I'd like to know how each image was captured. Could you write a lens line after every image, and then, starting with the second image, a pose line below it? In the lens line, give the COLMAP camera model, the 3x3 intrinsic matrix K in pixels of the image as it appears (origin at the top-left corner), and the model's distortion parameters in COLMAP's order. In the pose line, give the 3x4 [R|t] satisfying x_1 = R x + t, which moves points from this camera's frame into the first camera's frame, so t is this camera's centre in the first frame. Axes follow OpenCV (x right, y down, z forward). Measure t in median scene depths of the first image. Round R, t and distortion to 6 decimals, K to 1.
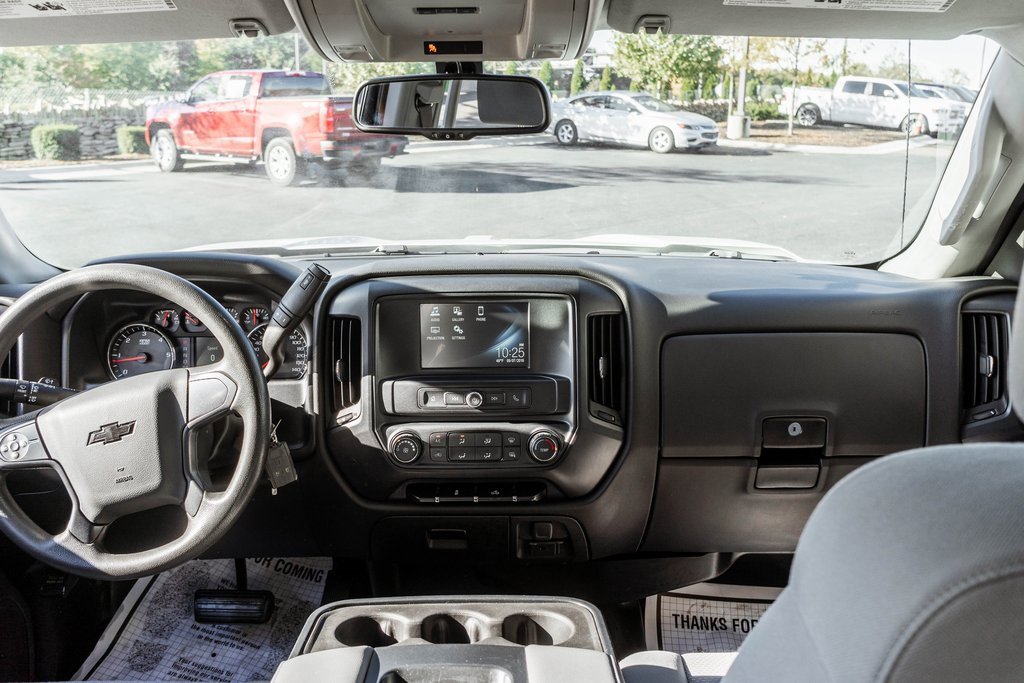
lens RADIAL K [[922.1, 0, 500.7], [0, 922.1, 337.9], [0, 0, 1]] dist [-0.018167, 0.012655]
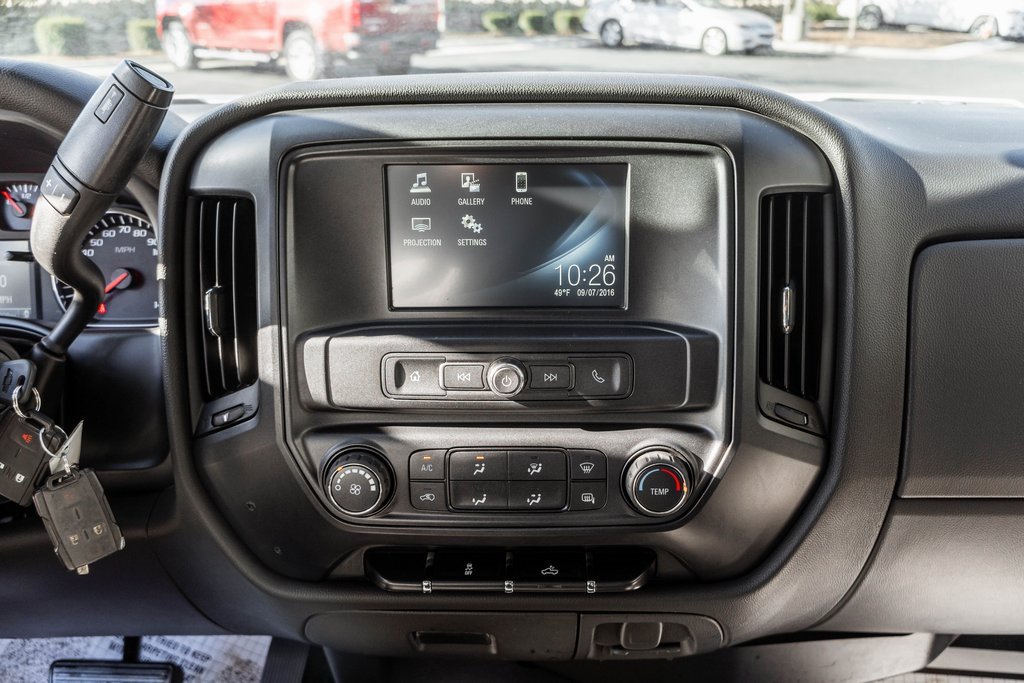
lens RADIAL K [[922.1, 0, 513.1], [0, 922.1, 346.7], [0, 0, 1]] dist [-0.018167, 0.012655]
pose [[0.999568, 0.008495, -0.028120, -0.011457], [-0.005621, 0.994895, 0.100755, 0.004767], [0.028832, -0.100554, 0.994514, 0.504880]]
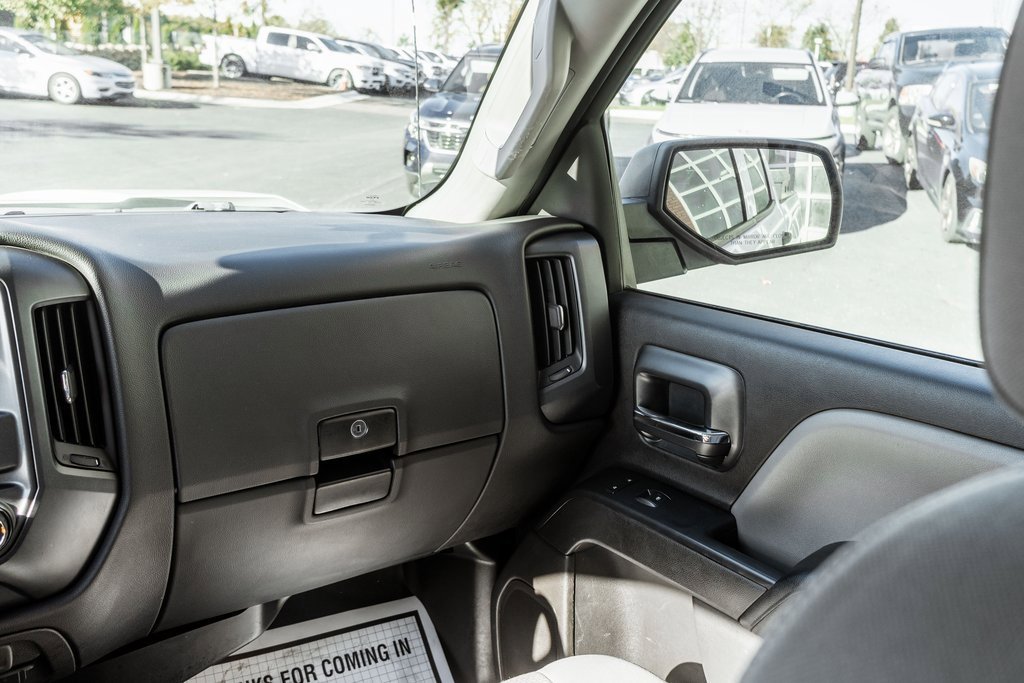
lens RADIAL K [[965.5, 0, 552.1], [0, 965.5, 331.4], [0, 0, 1]] dist [0.000724, 0.000000]
pose [[0.809746, -0.118467, 0.574697, 0.002003], [0.102271, 0.992910, 0.060578, -0.011169], [-0.577799, 0.009722, 0.816121, 0.245074]]
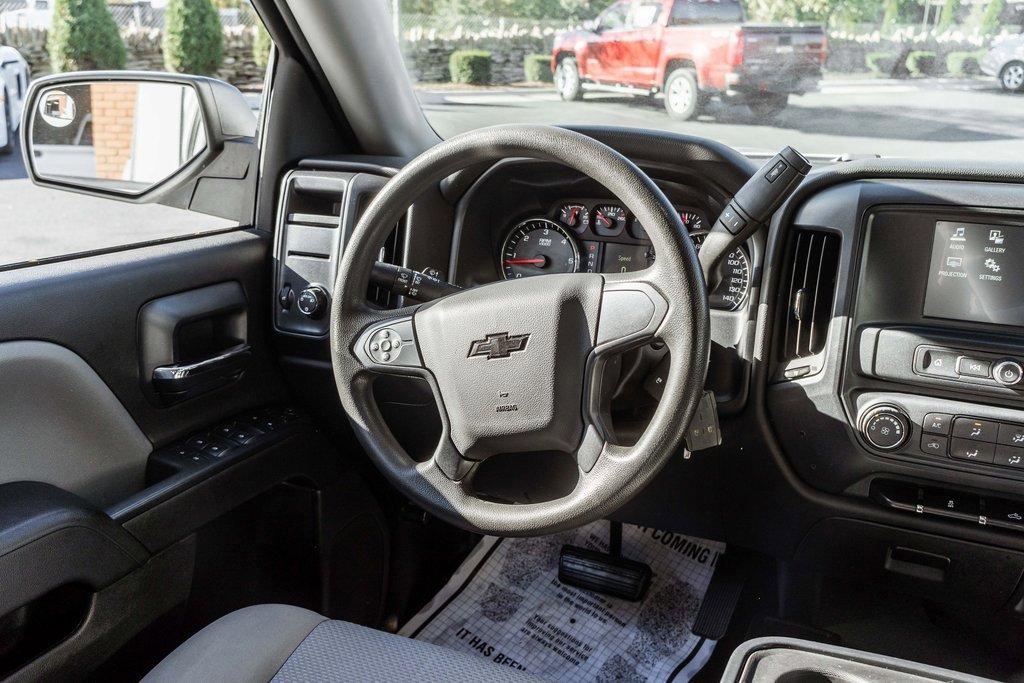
lens RADIAL K [[922.1, 0, 482.9], [0, 922.1, 346.8], [0, 0, 1]] dist [-0.018167, 0.012655]
pose [[0.909083, 0.140641, -0.392159, -0.105148], [-0.113238, 0.989273, 0.092284, 0.027560], [0.400931, -0.039486, 0.915257, 0.229681]]
